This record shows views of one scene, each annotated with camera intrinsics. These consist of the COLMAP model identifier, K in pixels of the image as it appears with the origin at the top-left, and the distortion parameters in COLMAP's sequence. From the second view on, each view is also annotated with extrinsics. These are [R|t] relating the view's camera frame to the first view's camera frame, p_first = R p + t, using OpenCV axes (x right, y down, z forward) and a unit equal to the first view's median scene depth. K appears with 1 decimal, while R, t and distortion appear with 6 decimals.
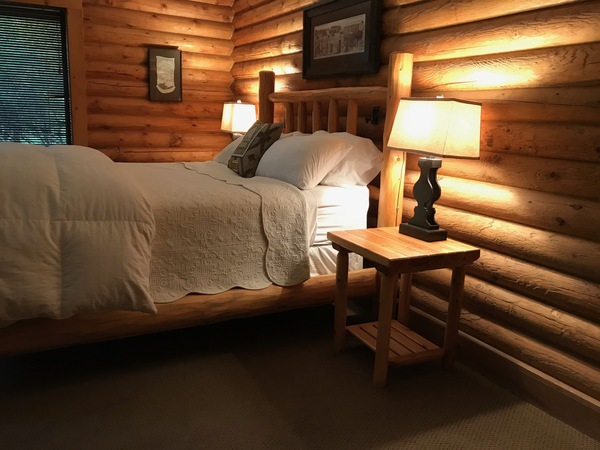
lens RADIAL K [[471.3, 0, 300.0], [0, 471.3, 225.0], [0, 0, 1]] dist [0.002165, -0.060230]
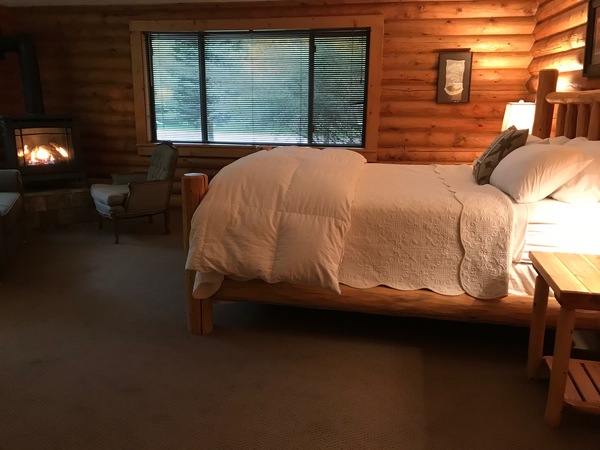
lens RADIAL K [[471.3, 0, 300.0], [0, 471.3, 225.0], [0, 0, 1]] dist [0.002165, -0.060230]
pose [[0.768943, 0.120766, -0.627807, 0.281760], [-0.108920, 0.992387, 0.057492, -0.039262], [0.629971, 0.024173, 0.776243, -0.014223]]
